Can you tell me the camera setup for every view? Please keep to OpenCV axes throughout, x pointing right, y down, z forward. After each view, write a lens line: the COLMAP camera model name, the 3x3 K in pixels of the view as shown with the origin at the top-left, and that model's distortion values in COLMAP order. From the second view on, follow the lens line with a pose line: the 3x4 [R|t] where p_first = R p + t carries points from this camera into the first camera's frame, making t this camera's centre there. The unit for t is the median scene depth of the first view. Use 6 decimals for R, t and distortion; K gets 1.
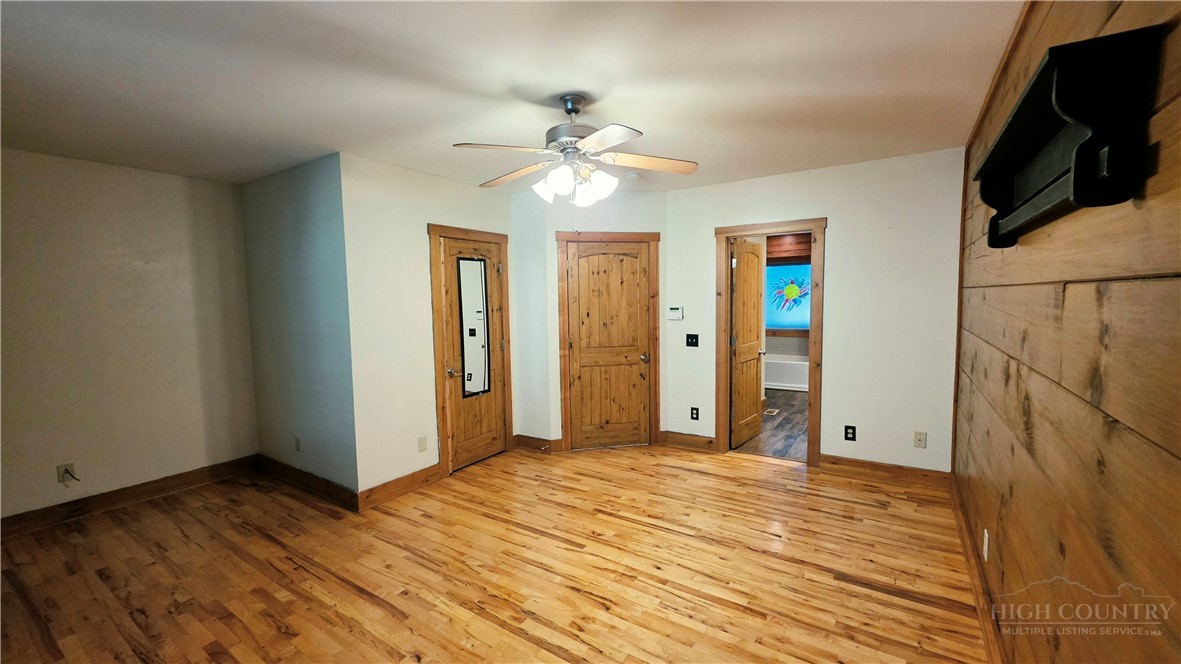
lens RADIAL K [[475.5, 0, 586.9], [0, 475.5, 331.7], [0, 0, 1]] dist [0.002307, -0.000629]
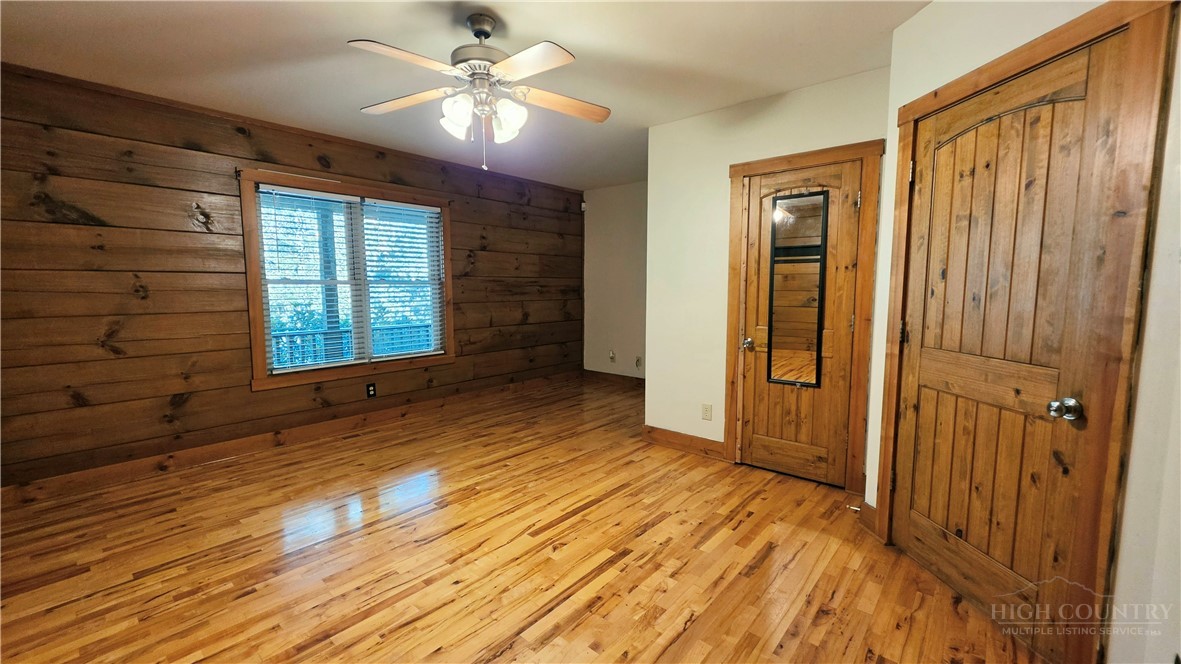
lens RADIAL K [[475.5, 0, 589.7], [0, 475.5, 333.1], [0, 0, 1]] dist [0.002307, -0.000629]
pose [[-0.123632, 0.115642, -0.985567, 0.638625], [-0.068354, 0.989835, 0.124717, -0.018597], [0.989971, 0.082787, -0.114471, 0.954858]]
